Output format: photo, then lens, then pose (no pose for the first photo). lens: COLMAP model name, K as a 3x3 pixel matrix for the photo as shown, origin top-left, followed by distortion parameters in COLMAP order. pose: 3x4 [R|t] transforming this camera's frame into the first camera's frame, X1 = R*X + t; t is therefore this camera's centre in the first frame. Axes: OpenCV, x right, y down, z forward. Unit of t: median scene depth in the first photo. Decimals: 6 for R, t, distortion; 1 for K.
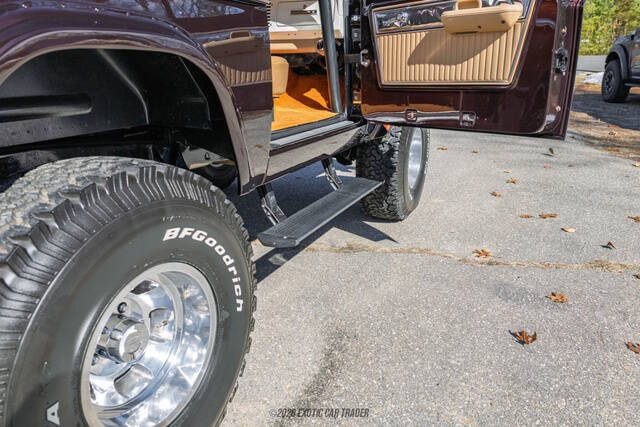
lens RADIAL K [[424.0, 0, 331.7], [0, 424.0, 192.1], [0, 0, 1]] dist [0.004456, 0.000963]
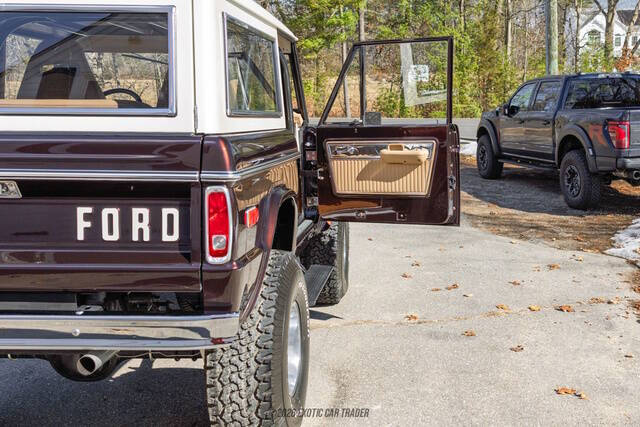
lens RADIAL K [[730.2, 0, 321.2], [0, 730.2, 171.5], [0, 0, 1]] dist [0.013802, 0.007995]
pose [[0.942555, -0.034239, 0.332293, -0.613504], [0.100648, 0.977617, -0.184757, 0.095676], [-0.318529, 0.207588, 0.924903, -1.027164]]
